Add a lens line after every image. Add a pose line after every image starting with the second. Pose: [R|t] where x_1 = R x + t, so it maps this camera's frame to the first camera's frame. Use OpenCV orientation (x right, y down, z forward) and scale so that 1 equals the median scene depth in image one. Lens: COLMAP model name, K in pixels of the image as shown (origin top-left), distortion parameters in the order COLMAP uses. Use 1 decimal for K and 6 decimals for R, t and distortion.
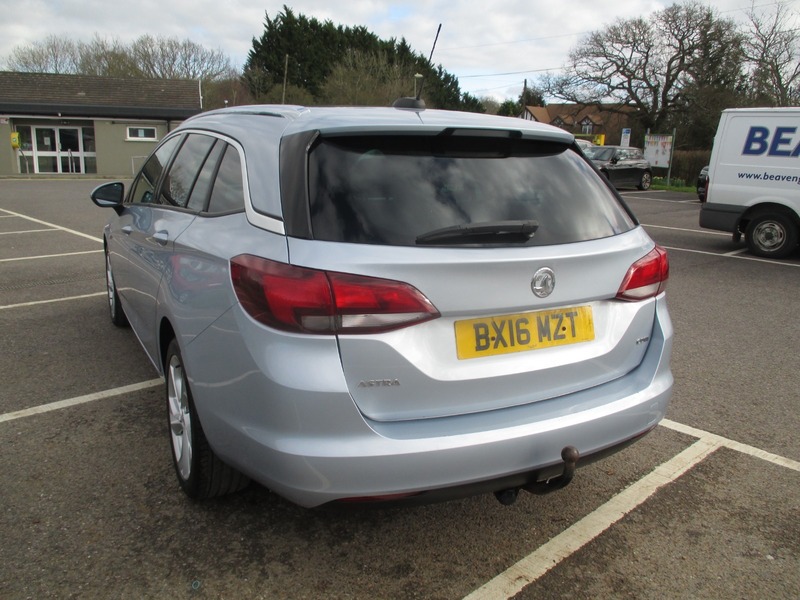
lens RADIAL K [[662.8, 0, 399.8], [0, 662.8, 313.9], [0, 0, 1]] dist [-0.031828, 0.001108]
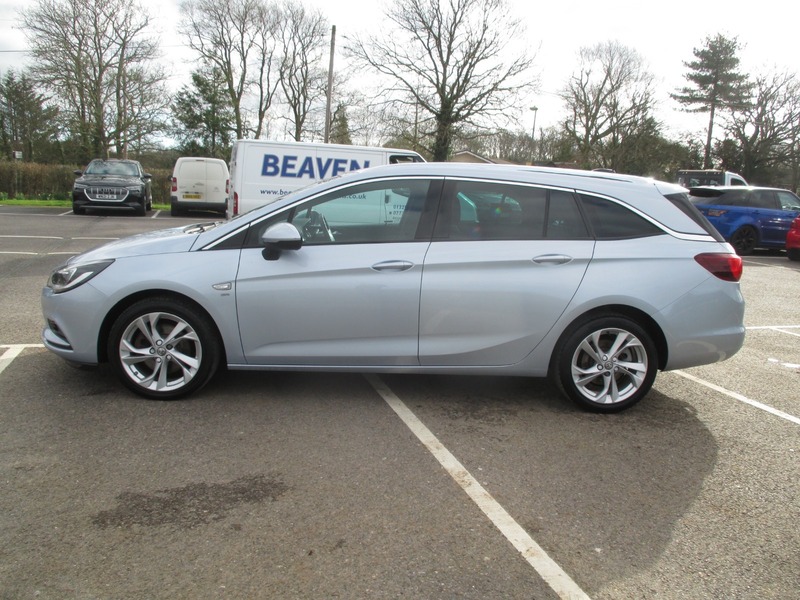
lens RADIAL K [[662.8, 0, 399.8], [0, 662.8, 313.9], [0, 0, 1]] dist [-0.031828, 0.001108]
pose [[0.432736, -0.178789, 0.883614, -0.185302], [0.185338, 0.976845, 0.106887, -0.022183], [-0.882264, 0.117513, 0.455852, 0.067264]]
